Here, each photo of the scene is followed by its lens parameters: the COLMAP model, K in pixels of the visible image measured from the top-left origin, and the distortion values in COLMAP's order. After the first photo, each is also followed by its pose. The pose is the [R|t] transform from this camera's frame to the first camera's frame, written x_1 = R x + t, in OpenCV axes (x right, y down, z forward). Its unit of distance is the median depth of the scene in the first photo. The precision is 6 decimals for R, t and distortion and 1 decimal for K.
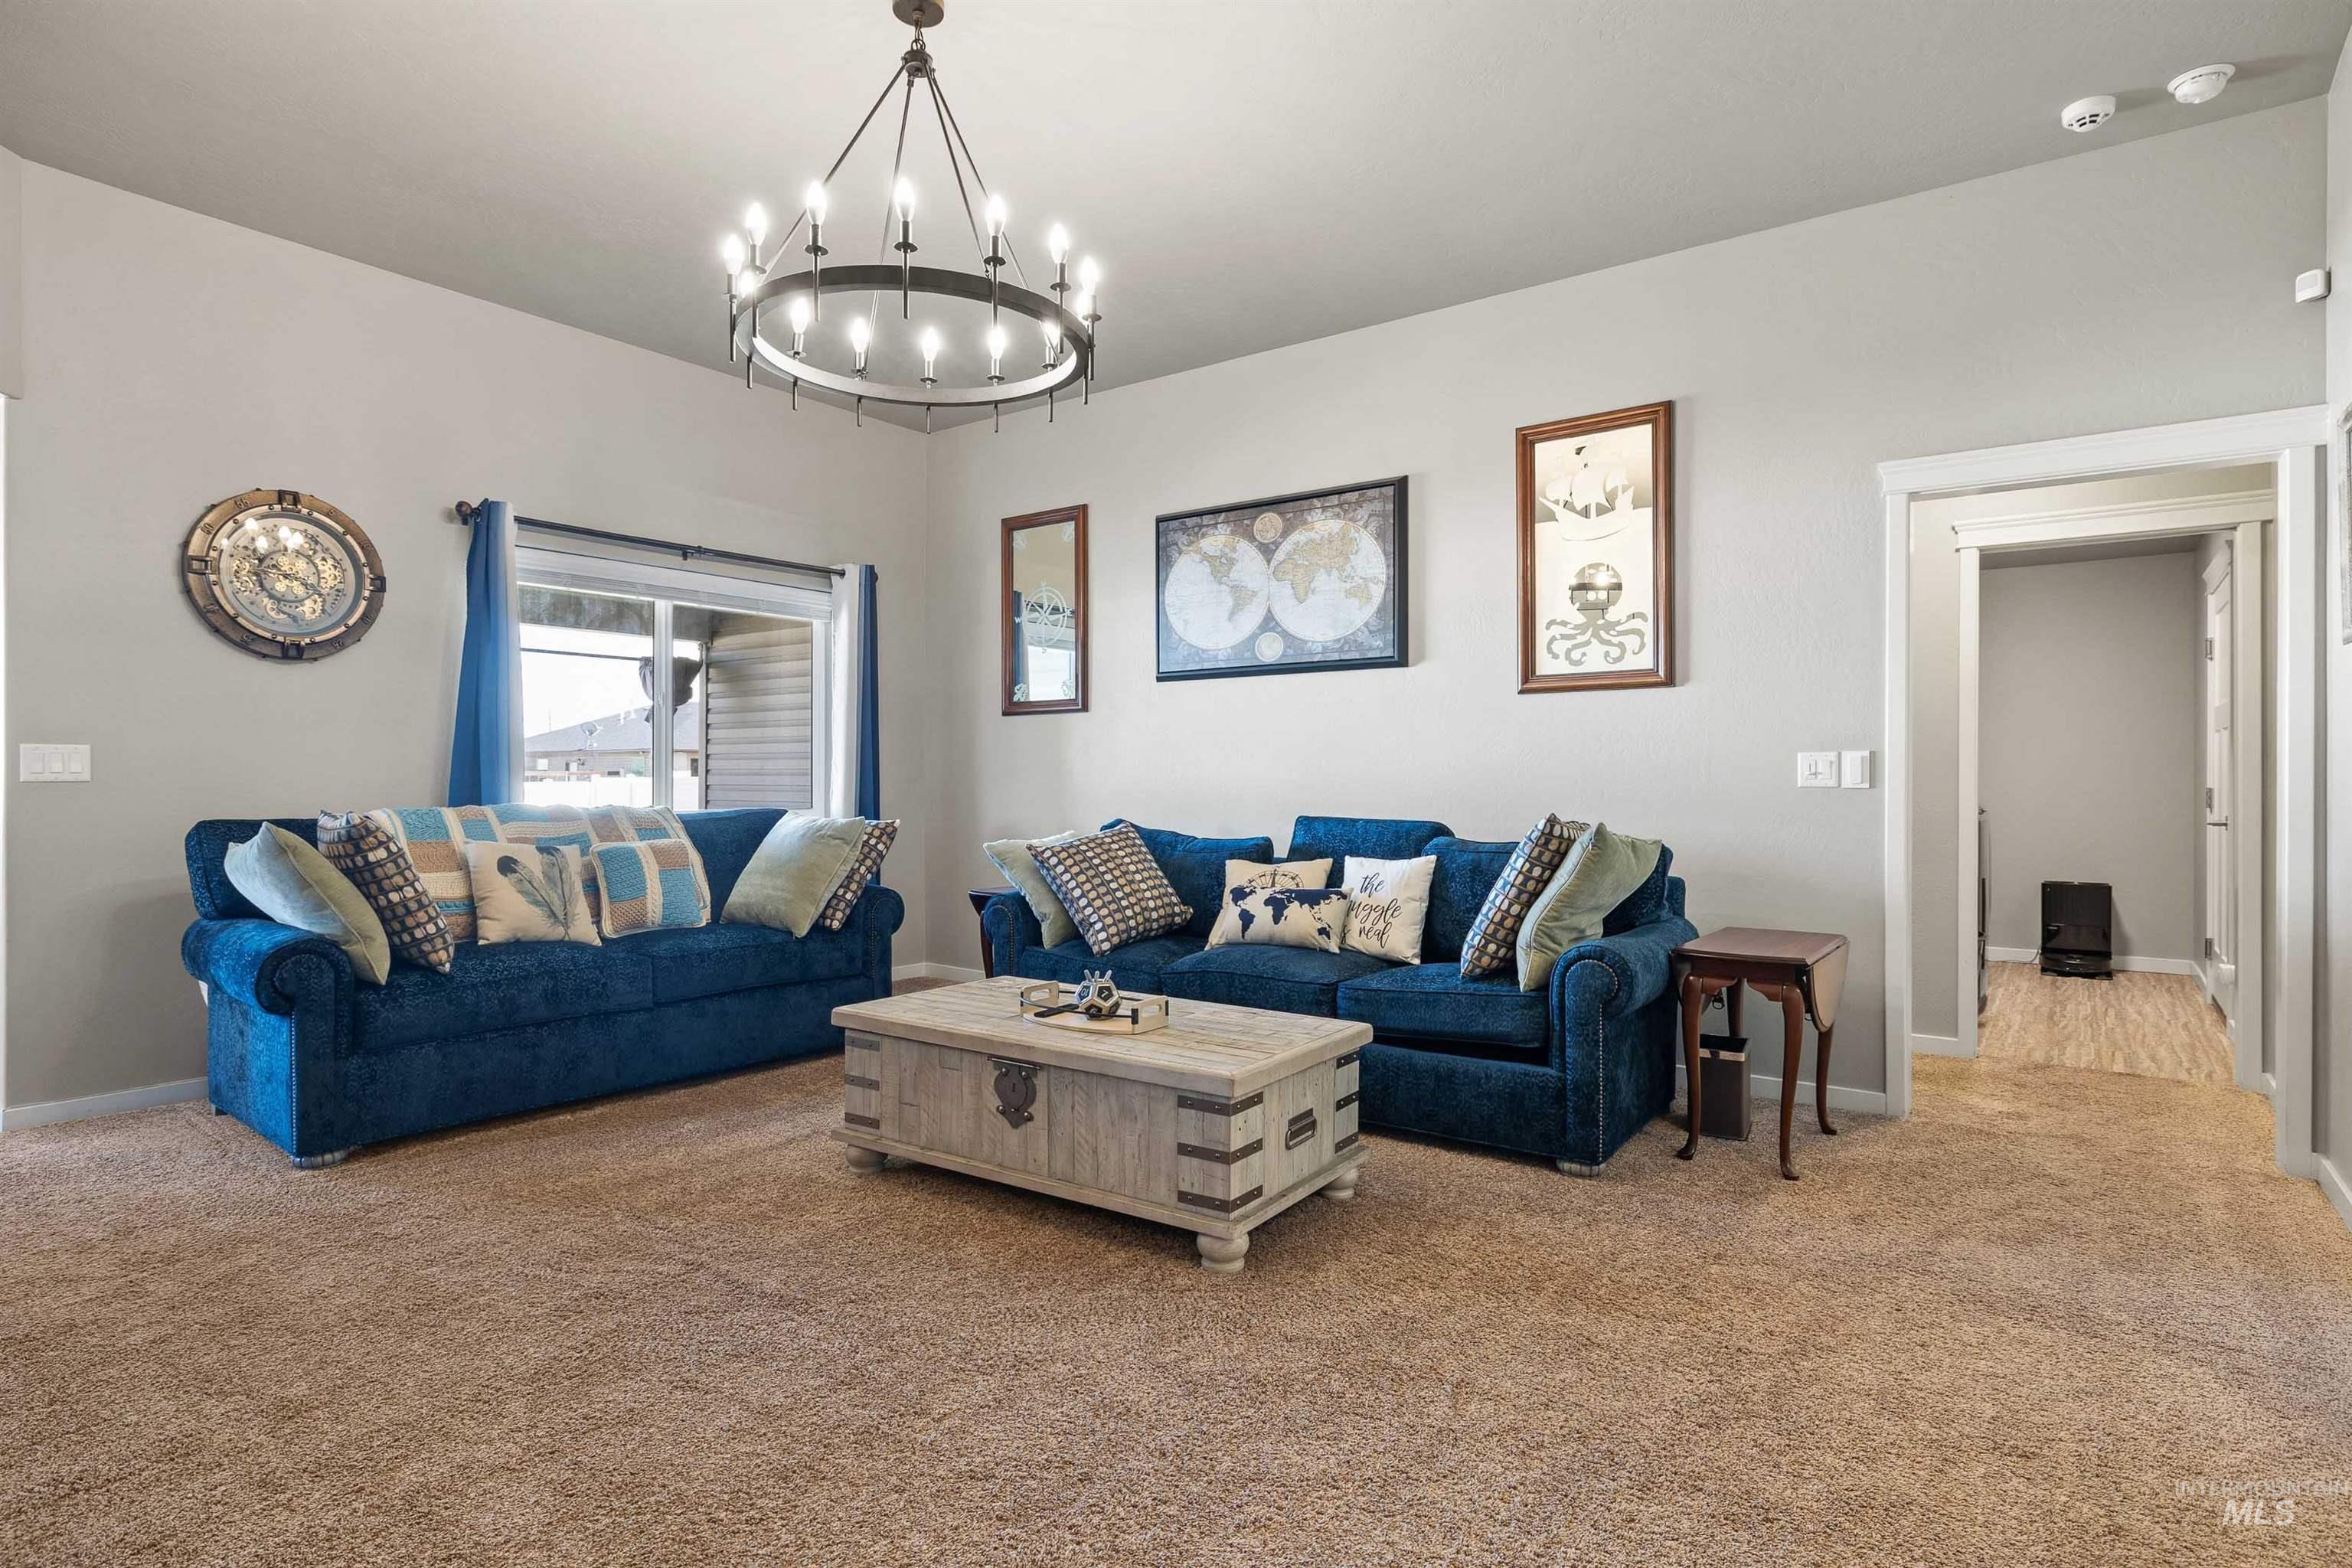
lens RADIAL K [[1227.5, 0, 1171.9], [0, 1227.5, 778.5], [0, 0, 1]] dist [0.002198, 0.000717]
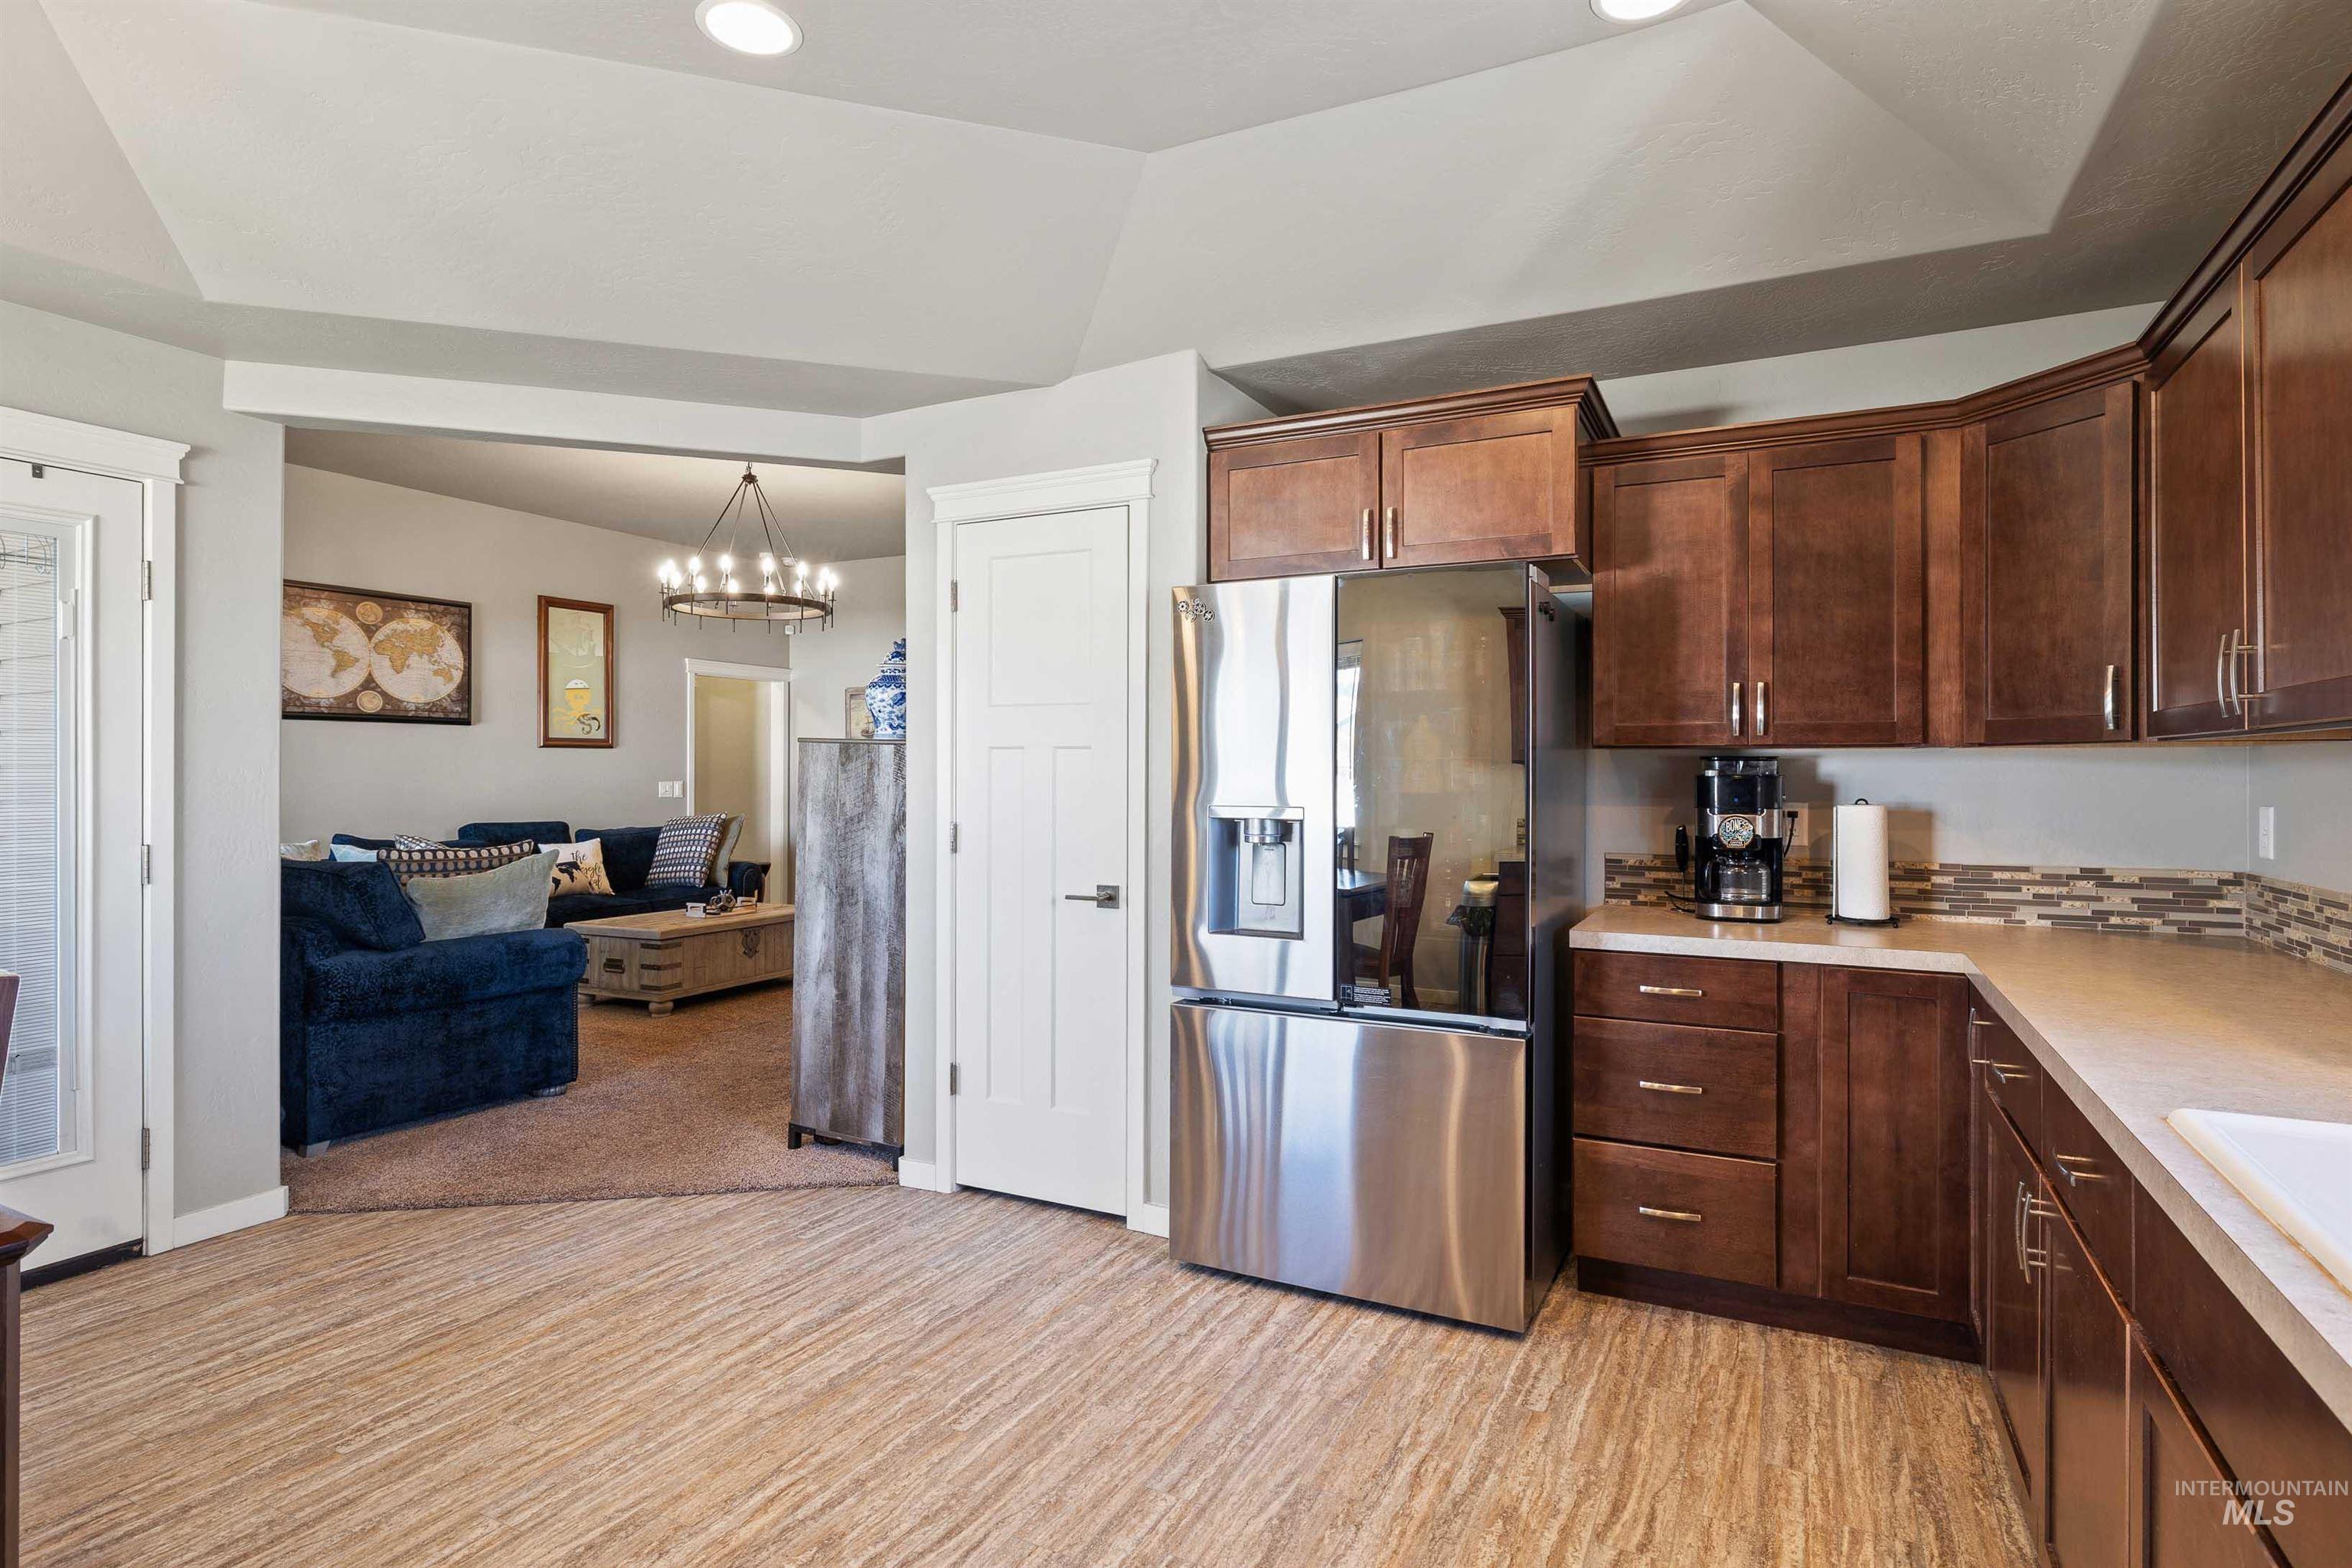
lens RADIAL K [[1227.5, 0, 1172.9], [0, 1227.5, 777.1], [0, 0, 1]] dist [0.002198, 0.000717]
pose [[-0.155426, -0.003119, 0.987843, -1.446692], [-0.001580, 0.999995, 0.002909, -0.030423], [-0.987846, -0.001109, -0.155430, 0.350171]]
